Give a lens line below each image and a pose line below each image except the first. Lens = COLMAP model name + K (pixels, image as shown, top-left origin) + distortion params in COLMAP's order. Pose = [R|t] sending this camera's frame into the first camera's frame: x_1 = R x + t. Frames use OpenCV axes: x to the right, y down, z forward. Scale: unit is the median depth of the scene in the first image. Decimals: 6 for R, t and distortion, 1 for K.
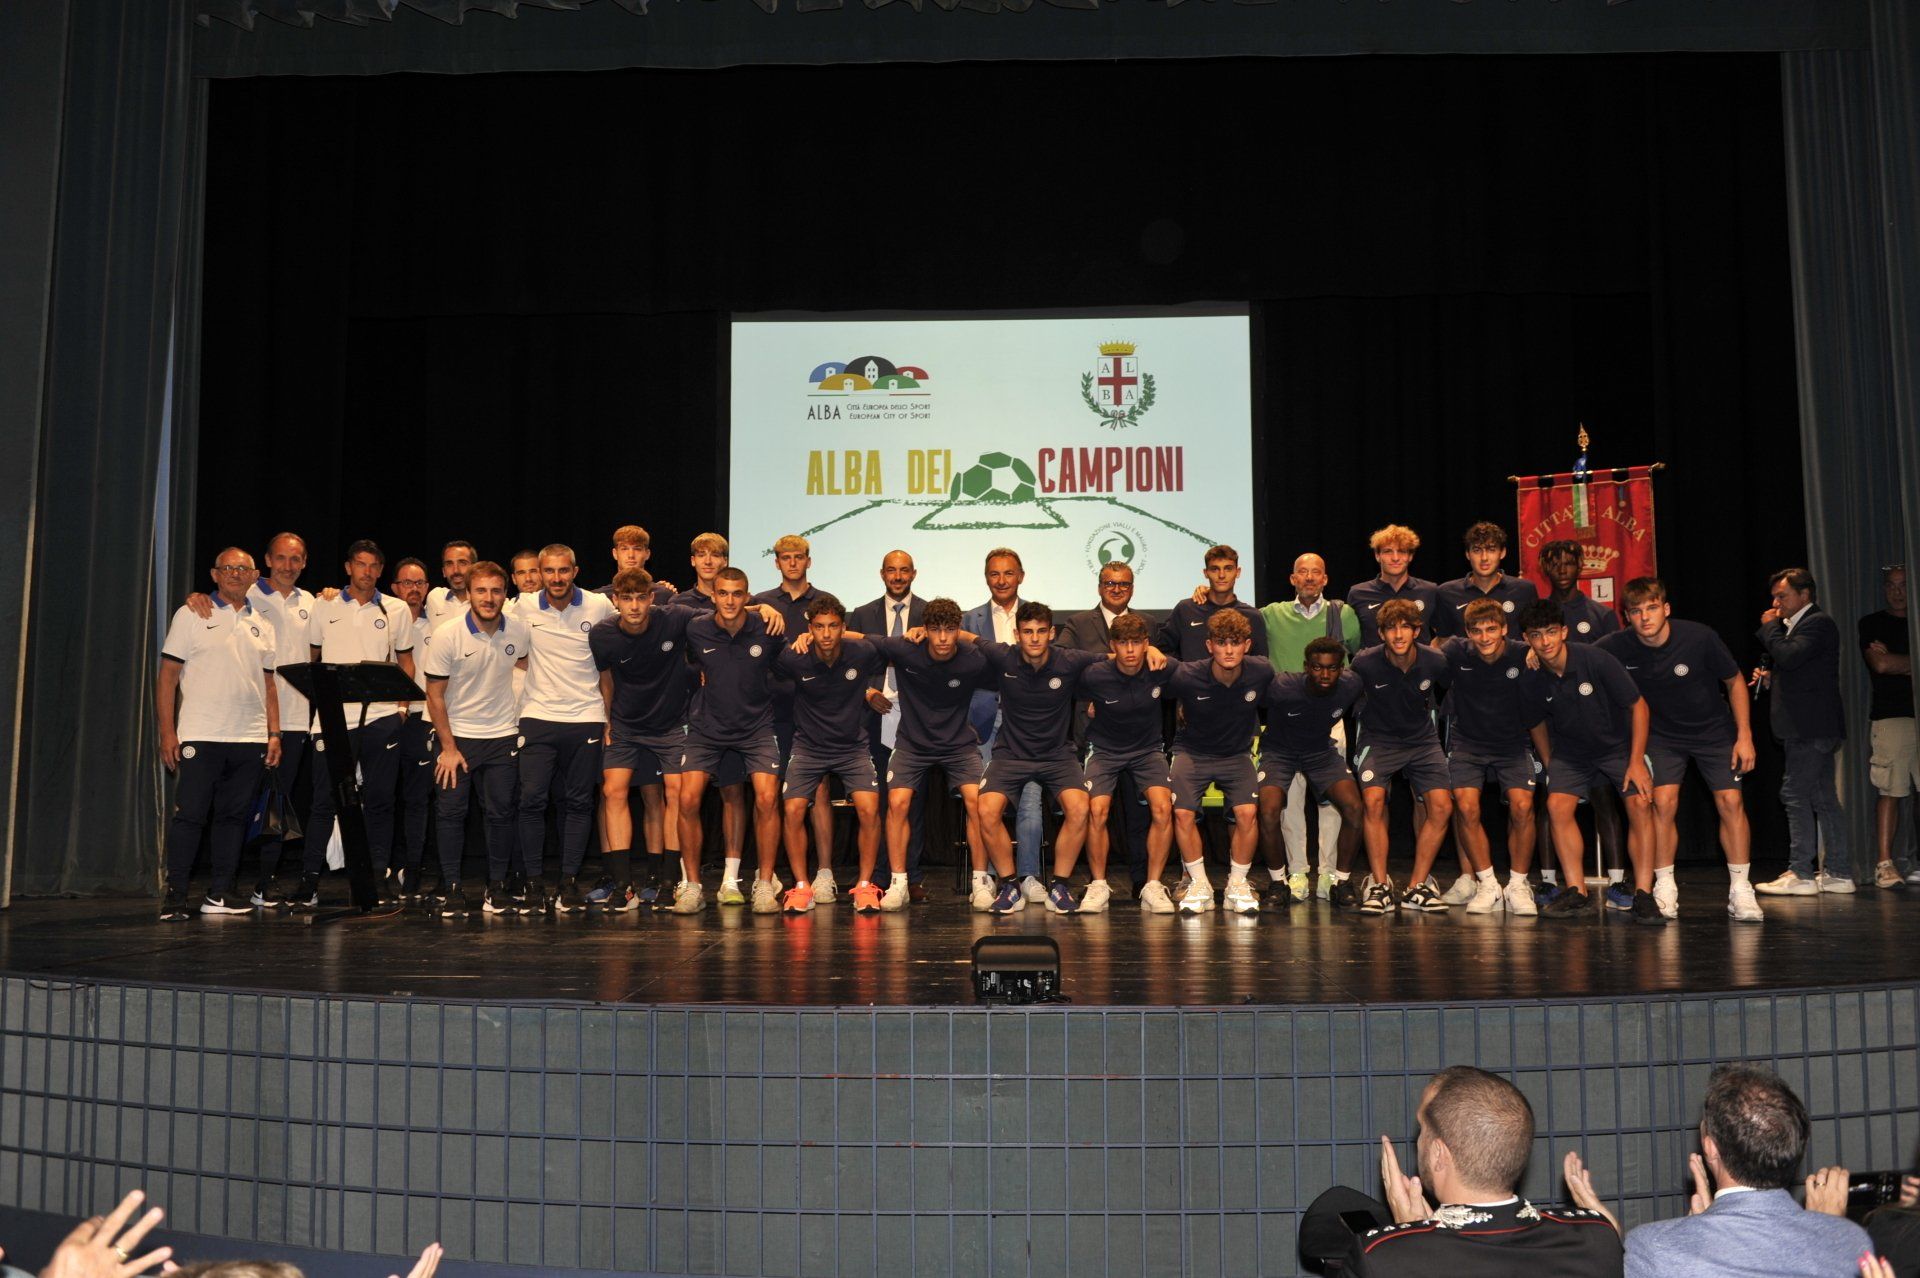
lens RADIAL K [[1405.7, 0, 968.7], [0, 1405.7, 641.6], [0, 0, 1]] dist [-0.040579, -0.018892]
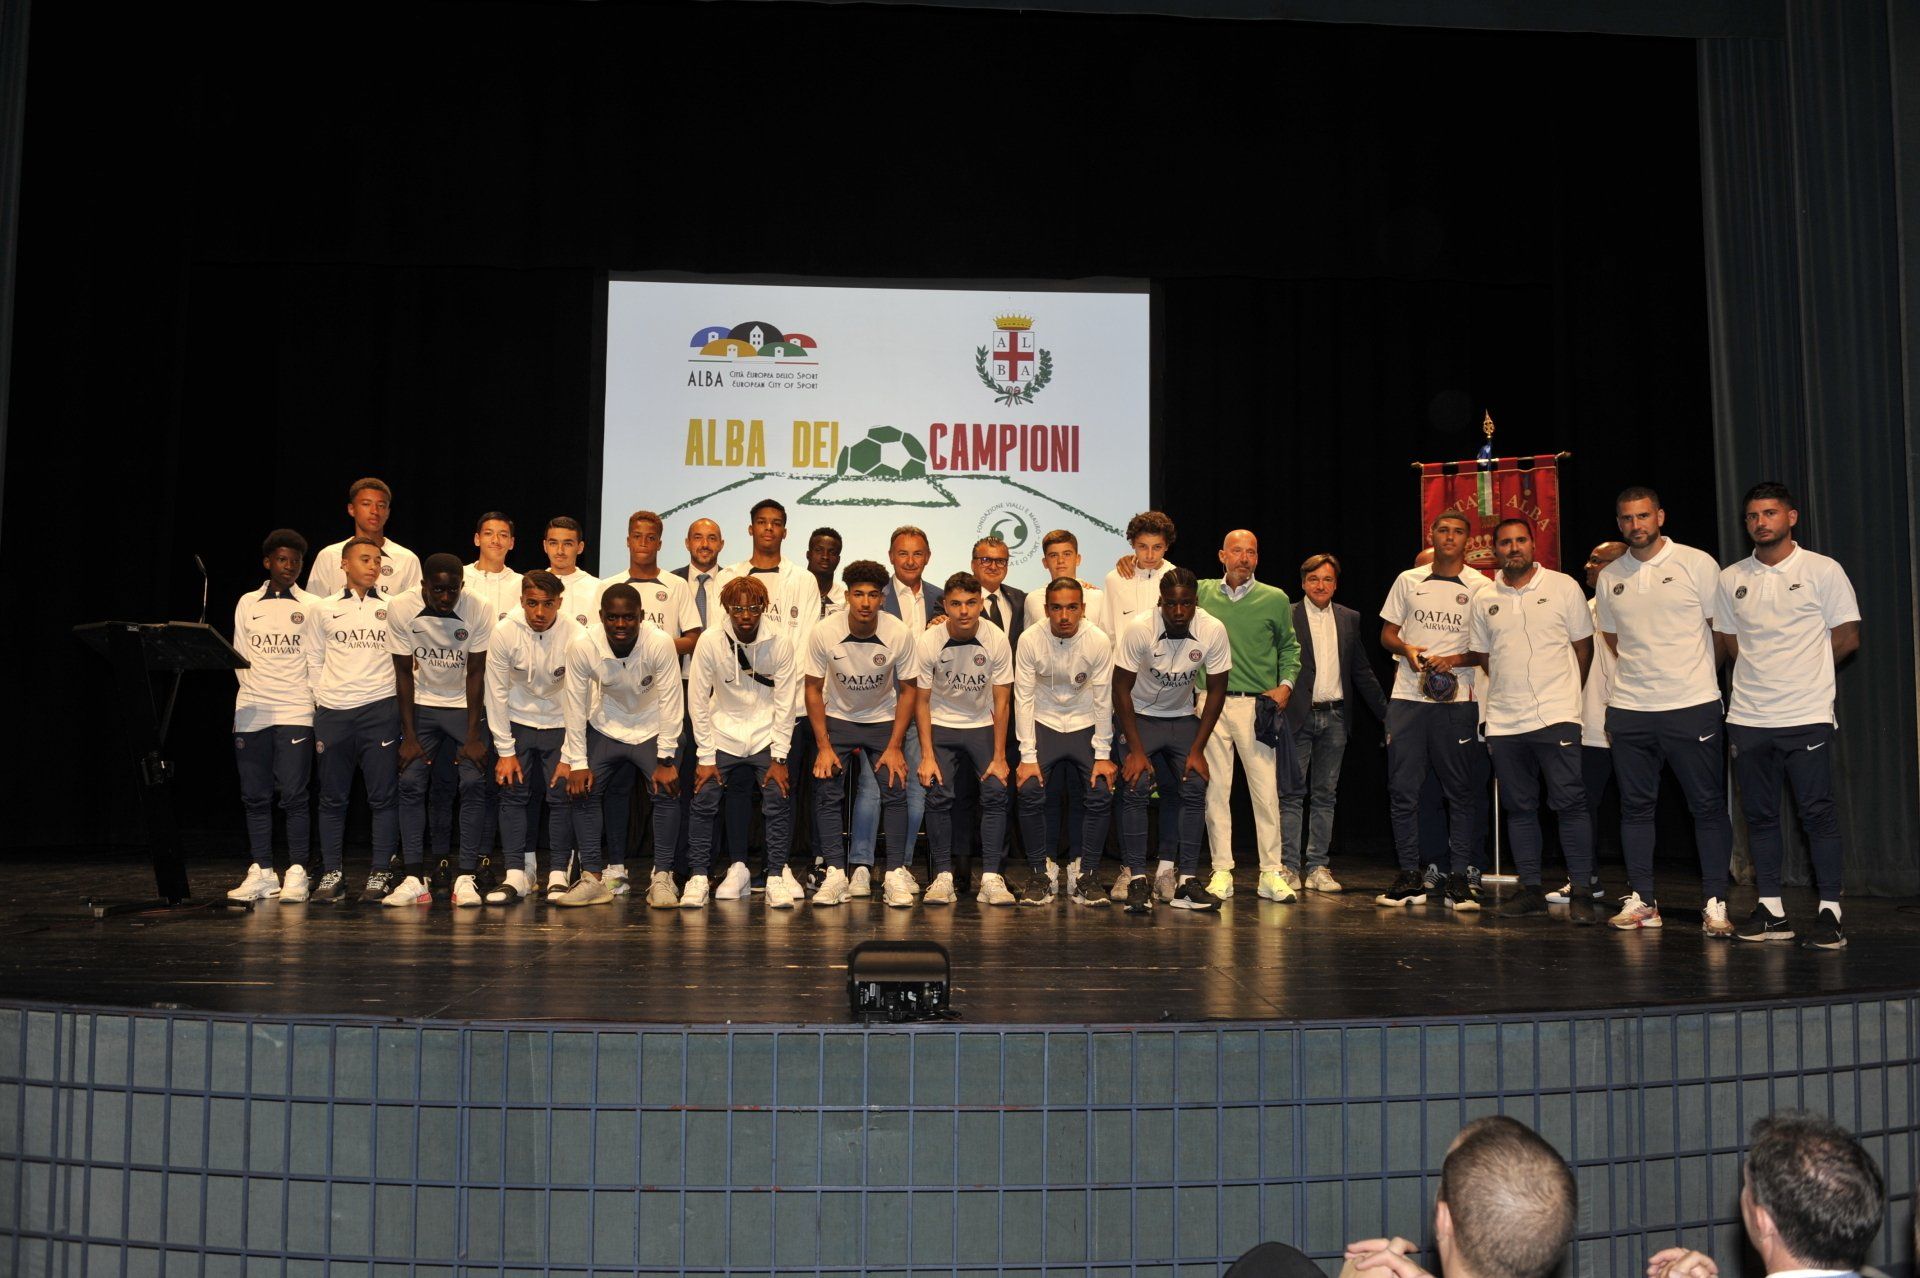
lens RADIAL K [[1405.7, 0, 967.1], [0, 1405.7, 632.0], [0, 0, 1]] dist [-0.040579, -0.018892]
pose [[0.996571, 0.019827, 0.080331, 0.001687], [-0.019762, 0.999803, -0.001603, 0.019262], [-0.080347, 0.000010, 0.996767, 0.129660]]
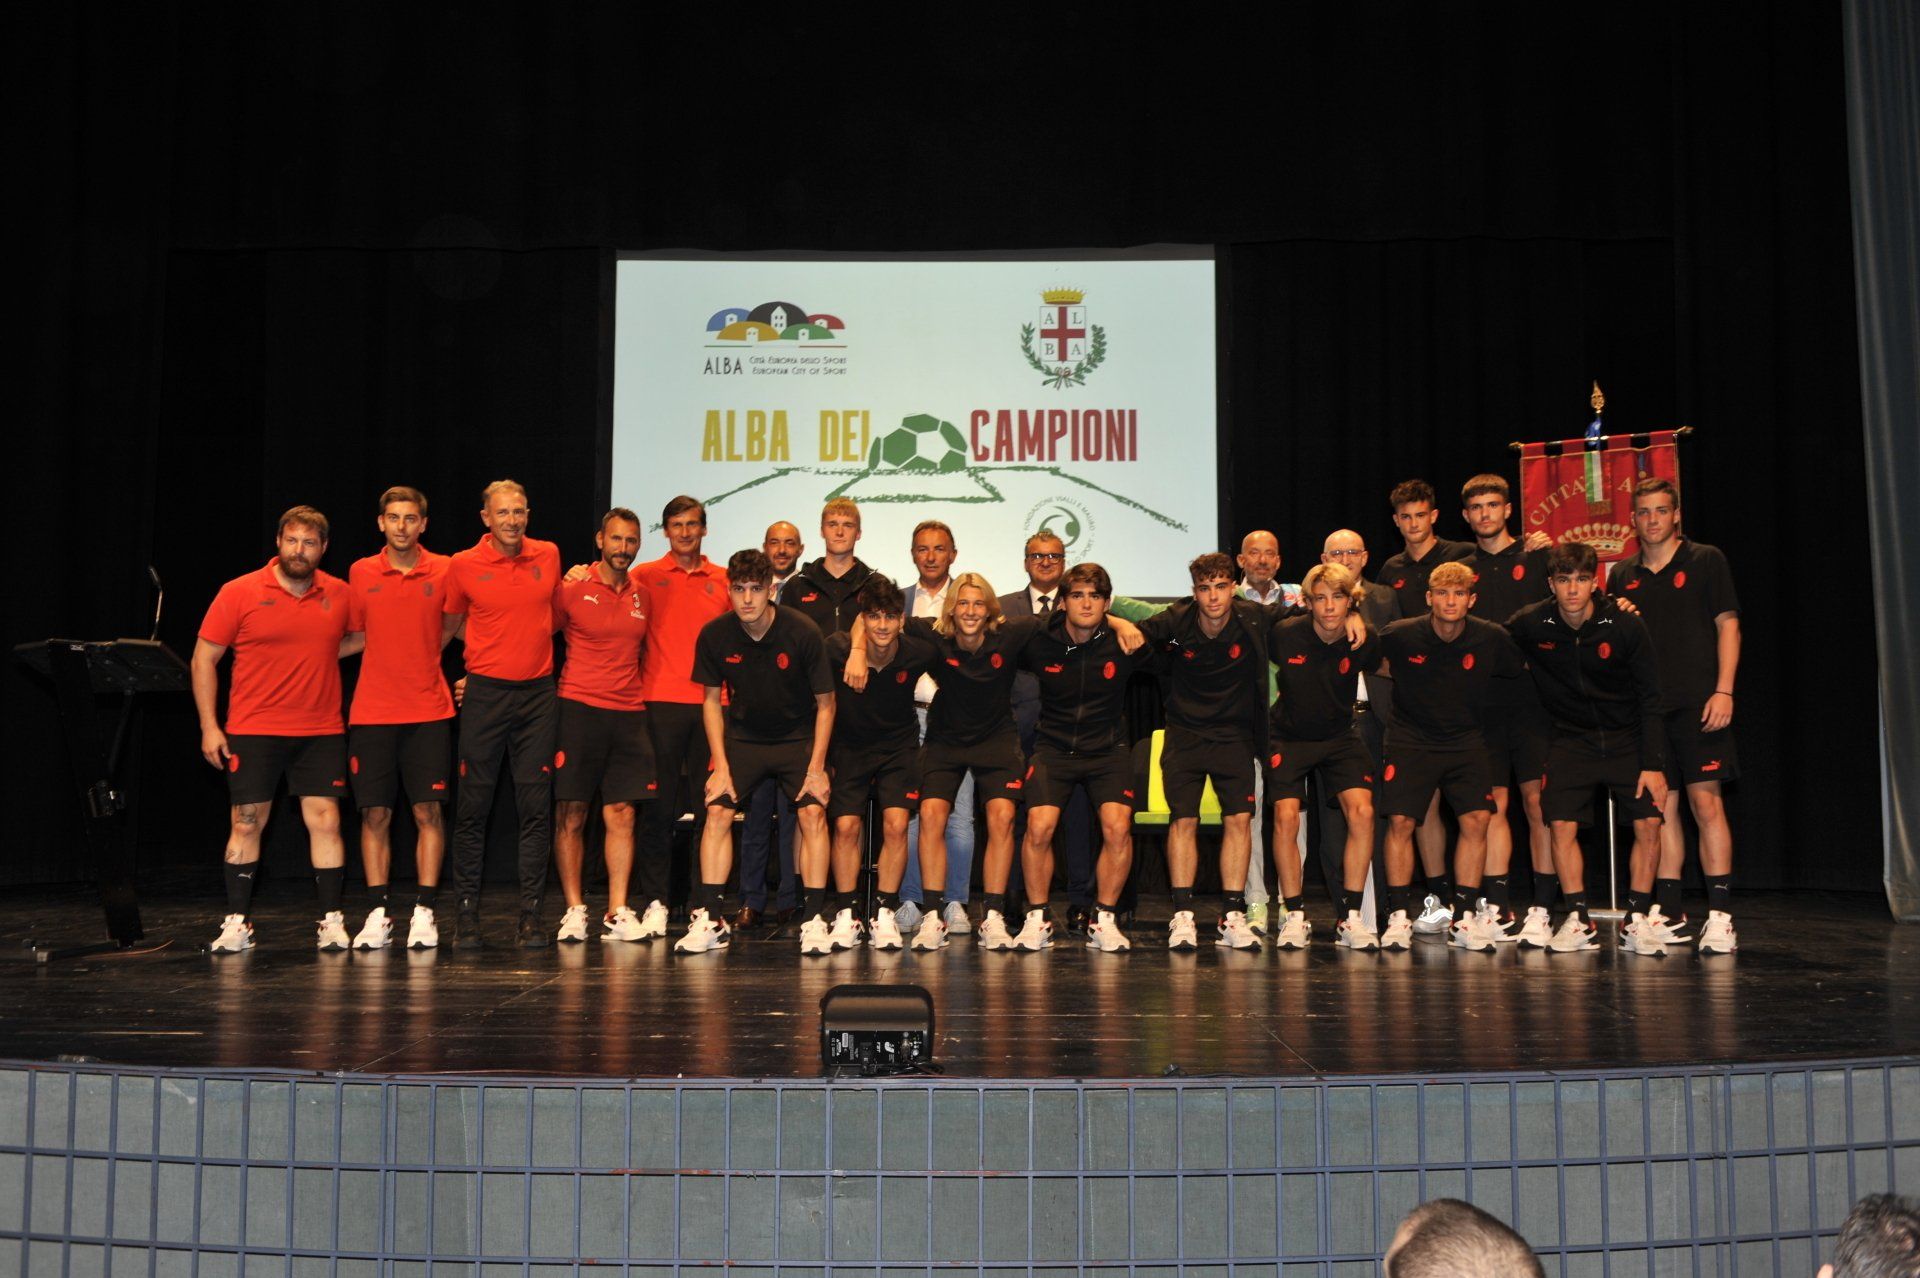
lens RADIAL K [[1555.9, 0, 955.7], [0, 1555.9, 634.2], [0, 0, 1]] dist [-0.024382, -0.012868]
pose [[0.999621, 0.008077, 0.026303, 0.051613], [-0.007926, 0.999951, -0.005848, 0.019899], [-0.026349, 0.005638, 0.999637, 0.135104]]
